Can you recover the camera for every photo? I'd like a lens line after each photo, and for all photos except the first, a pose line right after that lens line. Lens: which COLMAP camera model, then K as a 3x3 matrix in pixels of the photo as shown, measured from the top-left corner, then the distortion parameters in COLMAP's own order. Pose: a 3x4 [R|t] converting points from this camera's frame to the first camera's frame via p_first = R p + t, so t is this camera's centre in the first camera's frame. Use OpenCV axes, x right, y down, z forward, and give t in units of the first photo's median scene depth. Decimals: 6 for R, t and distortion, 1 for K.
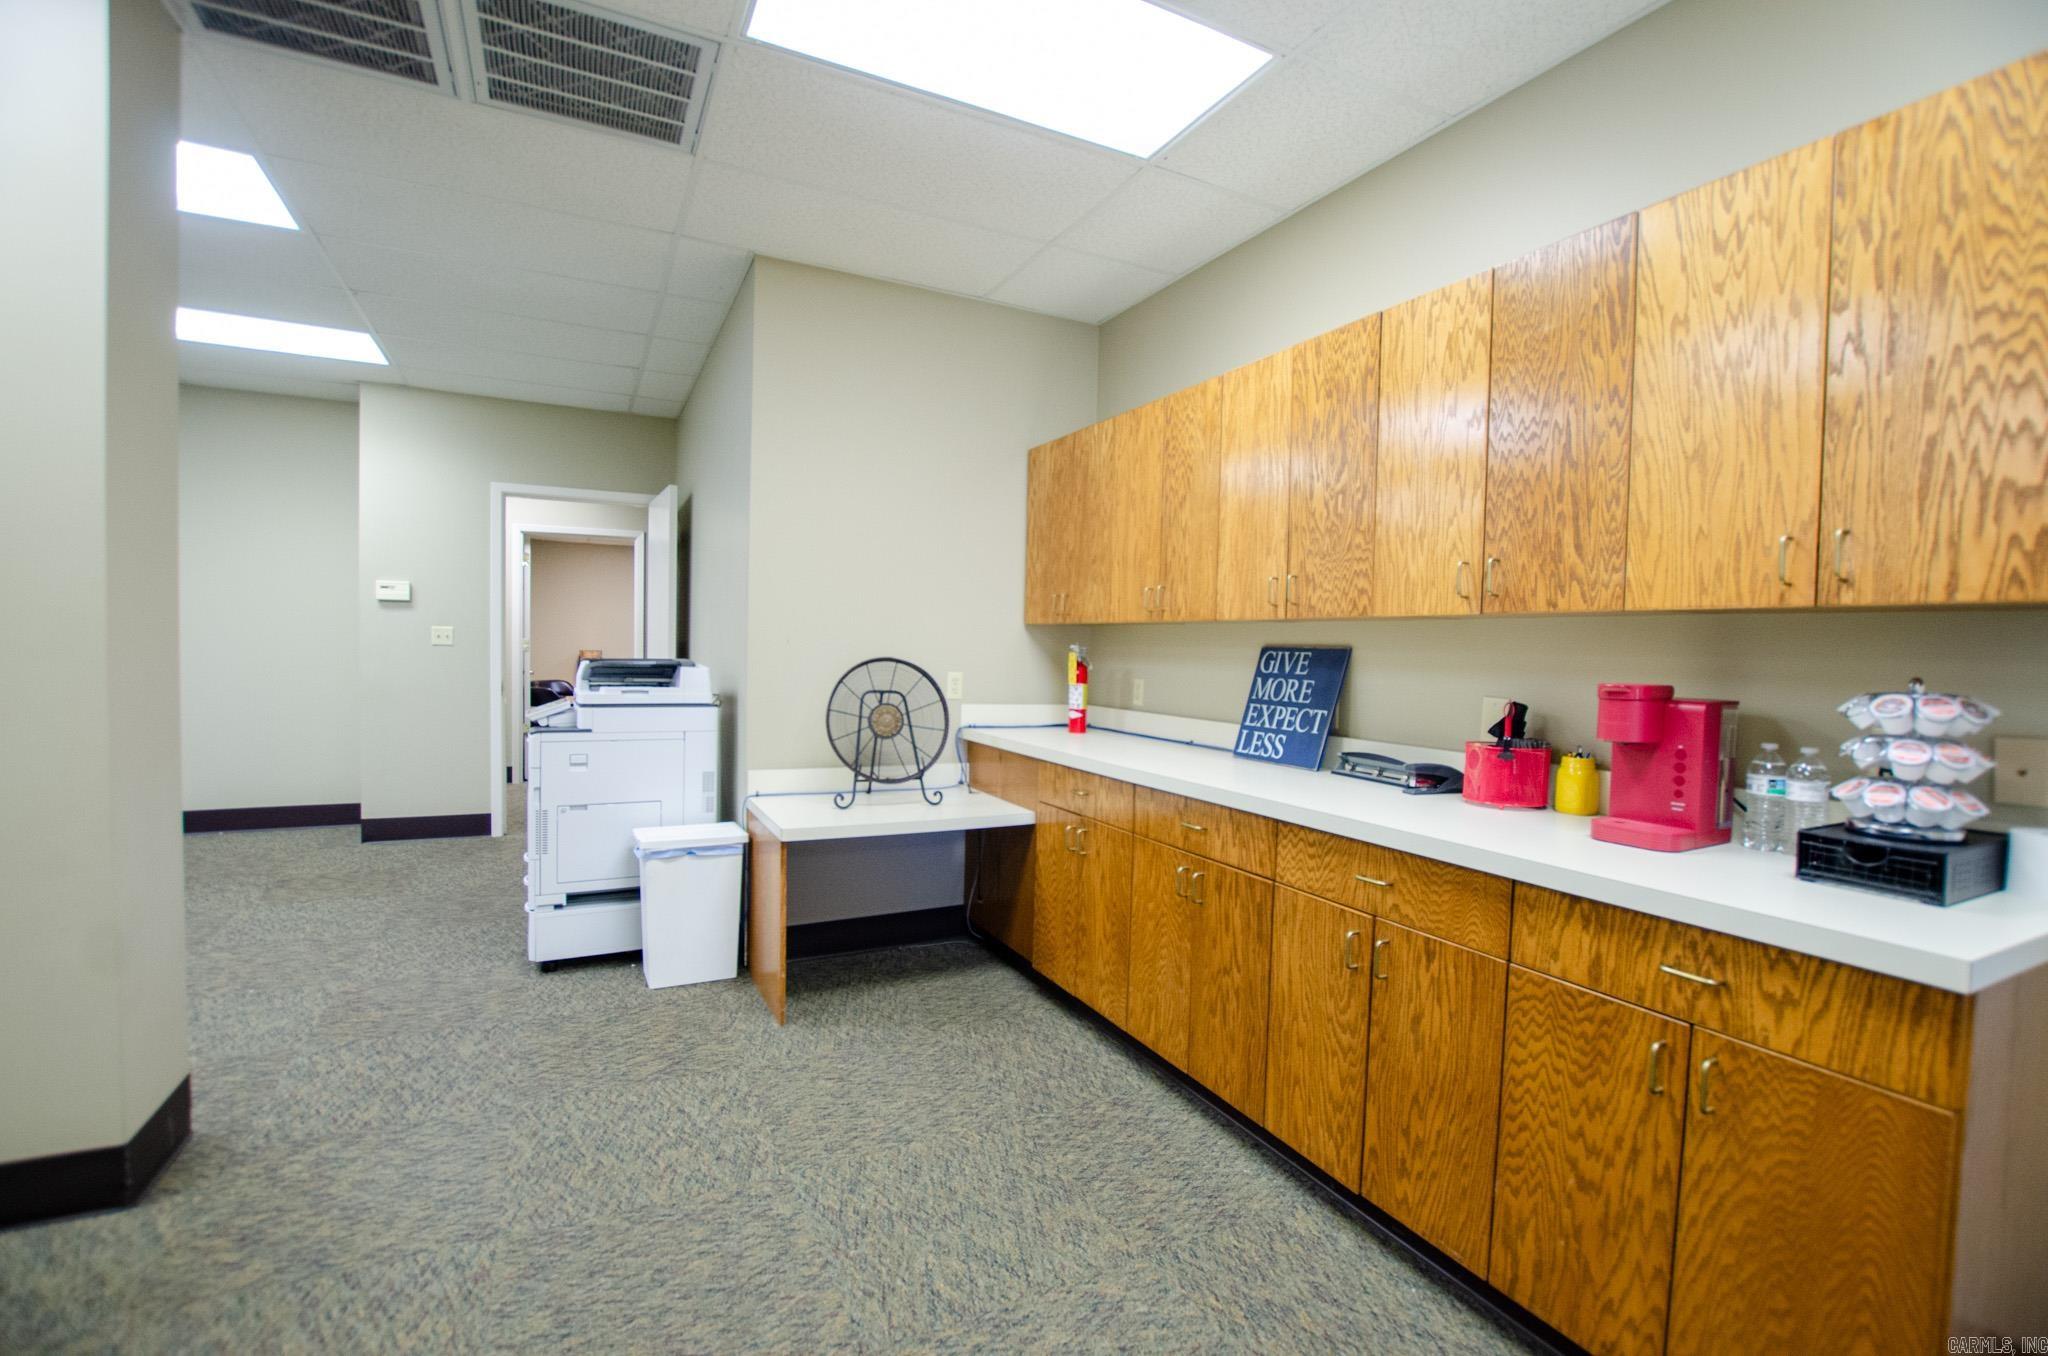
lens RADIAL K [[900.1, 0, 1006.0], [0, 900.1, 681.2], [0, 0, 1]] dist [-0.034446, -0.000184]
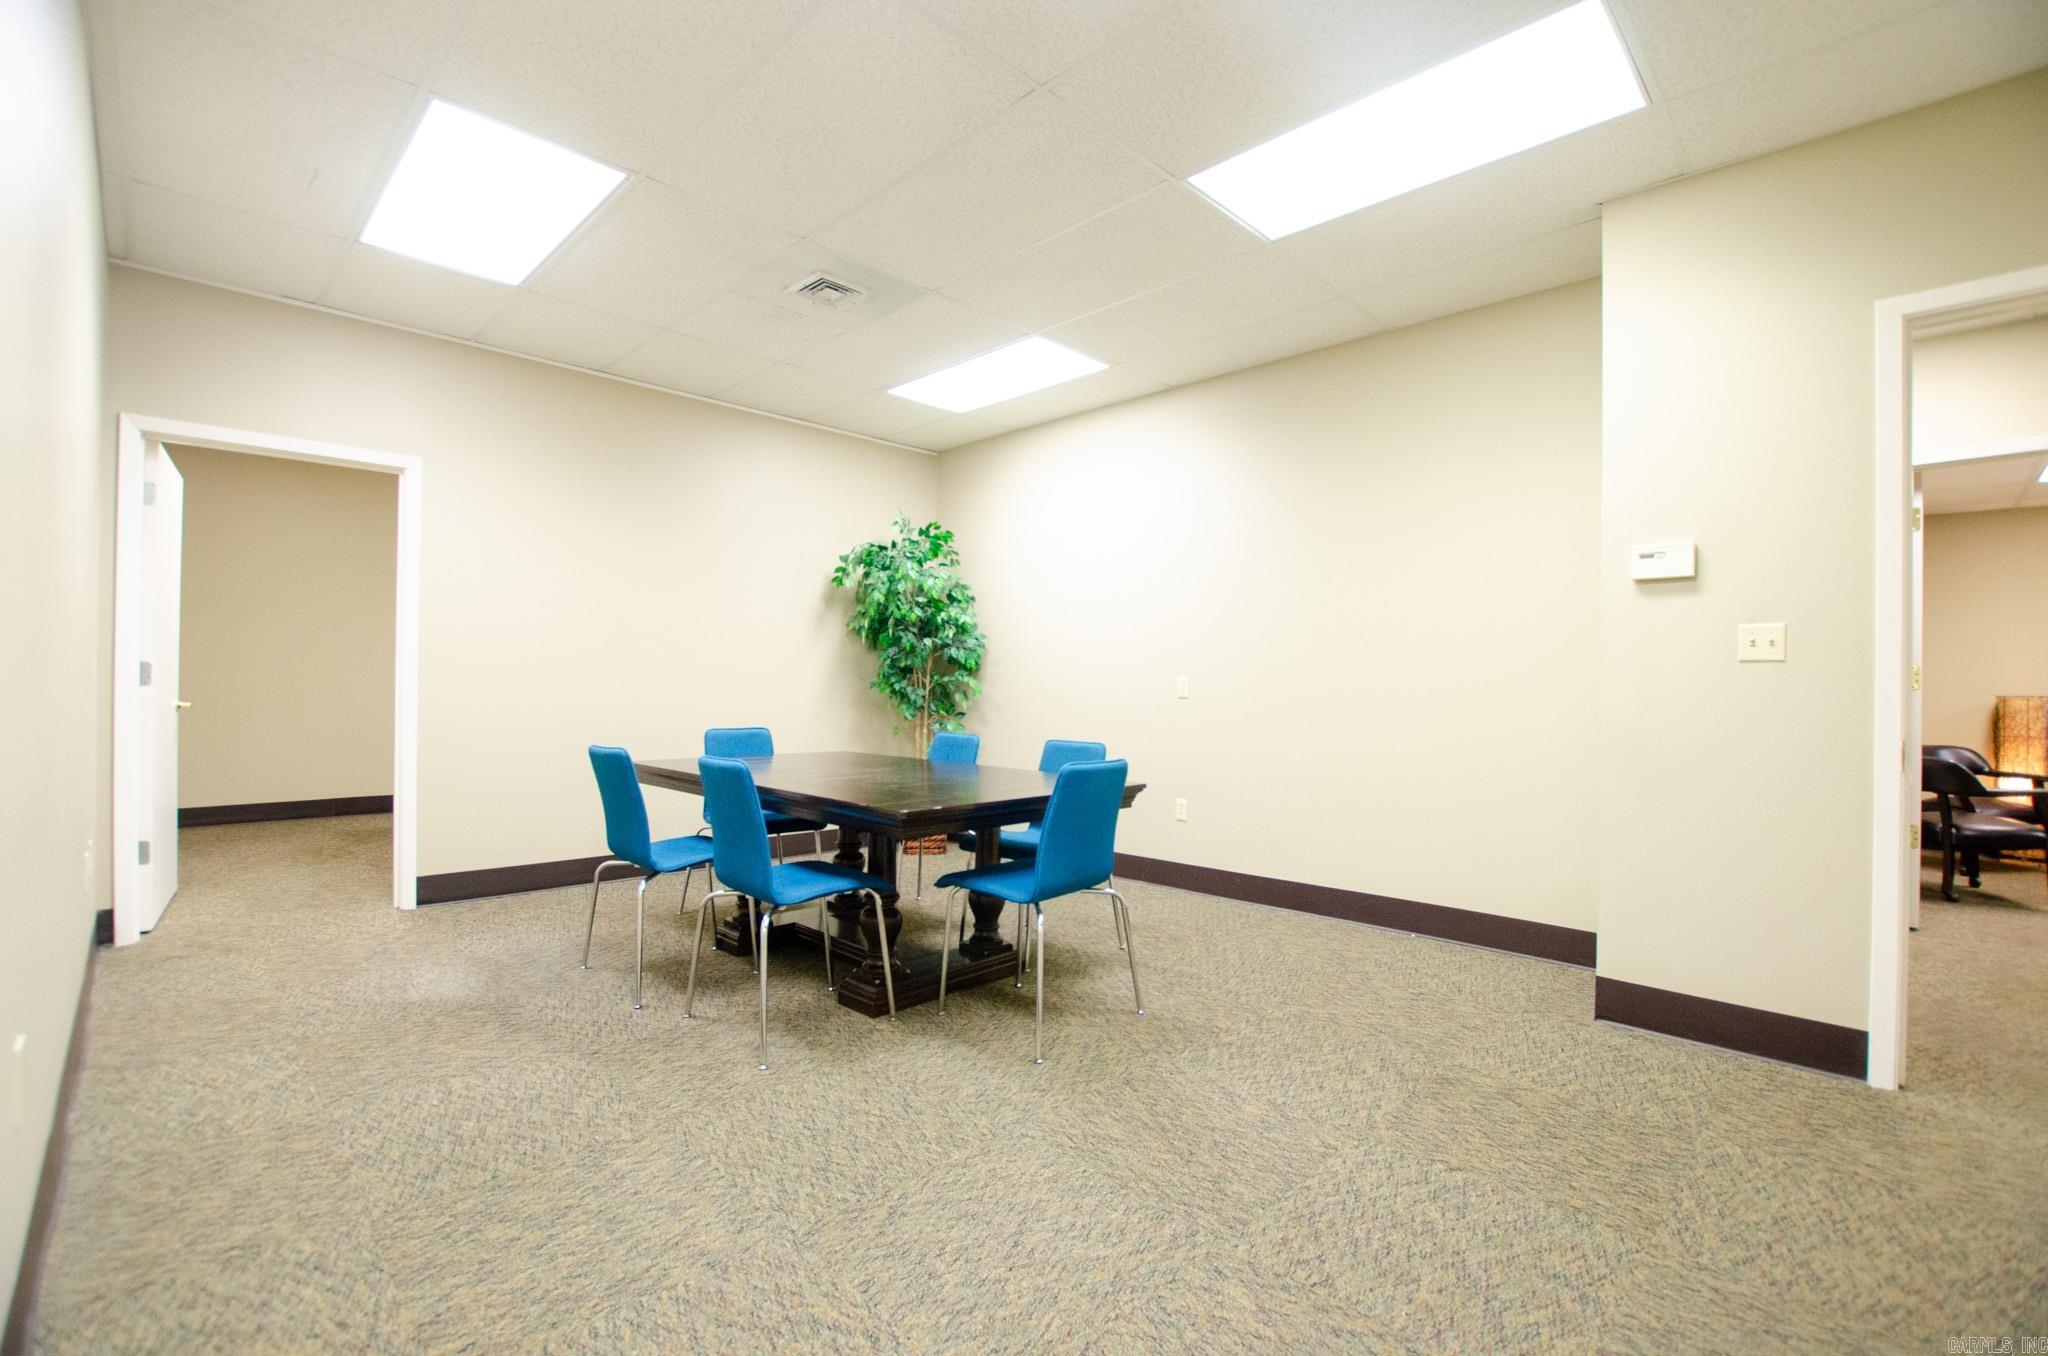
lens RADIAL K [[900.1, 0, 1006.0], [0, 900.1, 681.2], [0, 0, 1]] dist [-0.034446, -0.000184]
pose [[0.310398, -0.022015, -0.950352, -0.303084], [-0.038698, 0.998610, -0.035773, 0.002937], [0.949819, 0.047880, 0.309115, 0.452253]]
